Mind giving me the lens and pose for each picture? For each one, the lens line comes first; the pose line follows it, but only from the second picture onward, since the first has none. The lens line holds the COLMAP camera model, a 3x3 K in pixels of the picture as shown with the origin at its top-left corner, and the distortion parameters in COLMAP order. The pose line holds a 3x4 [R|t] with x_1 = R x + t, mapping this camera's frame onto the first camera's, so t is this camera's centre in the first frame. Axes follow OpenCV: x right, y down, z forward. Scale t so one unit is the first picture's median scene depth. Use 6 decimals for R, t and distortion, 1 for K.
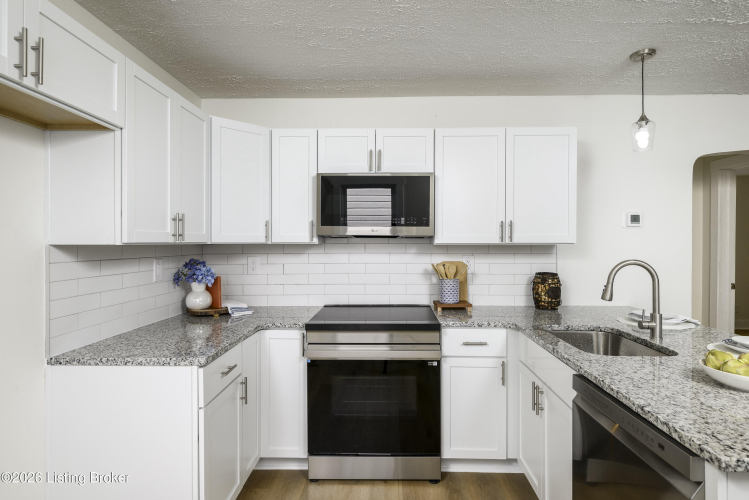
lens RADIAL K [[407.5, 0, 375.3], [0, 407.5, 243.7], [0, 0, 1]] dist [0.001492, 0.000143]
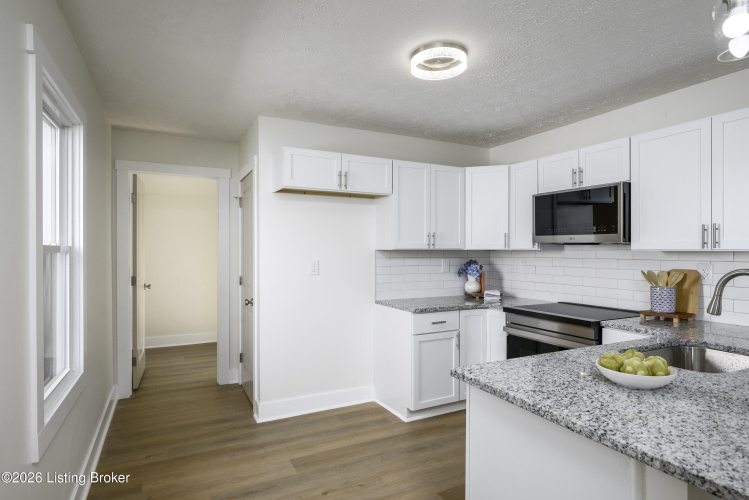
lens RADIAL K [[413.8, 0, 377.7], [0, 413.8, 252.9], [0, 0, 1]] dist [-0.003261, -0.000267]
pose [[0.478436, 0.007362, -0.878091, 0.769489], [-0.005813, 0.999969, 0.005217, 0.005610], [0.878103, 0.002609, 0.478464, -0.049989]]
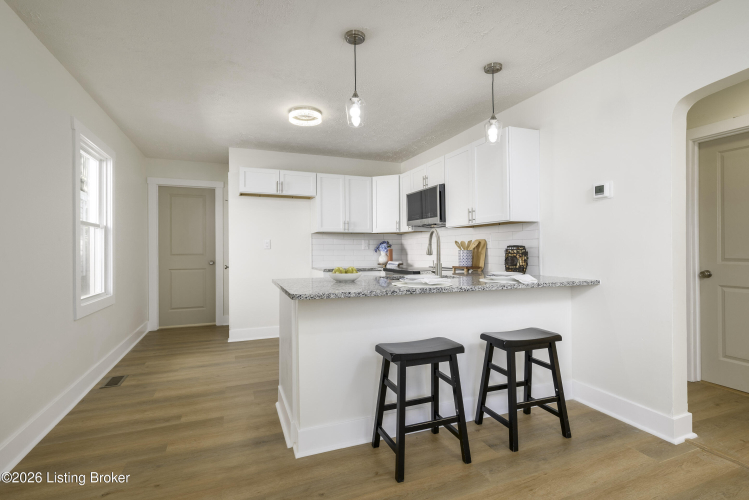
lens RADIAL K [[357.4, 0, 374.5], [0, 357.4, 250.0], [0, 0, 1]] dist [0.002484, 0.000218]
pose [[0.397272, -0.001555, -0.917700, 1.349536], [-0.000756, 0.999998, -0.002022, 0.094081], [0.917701, 0.001497, 0.397270, 0.195007]]
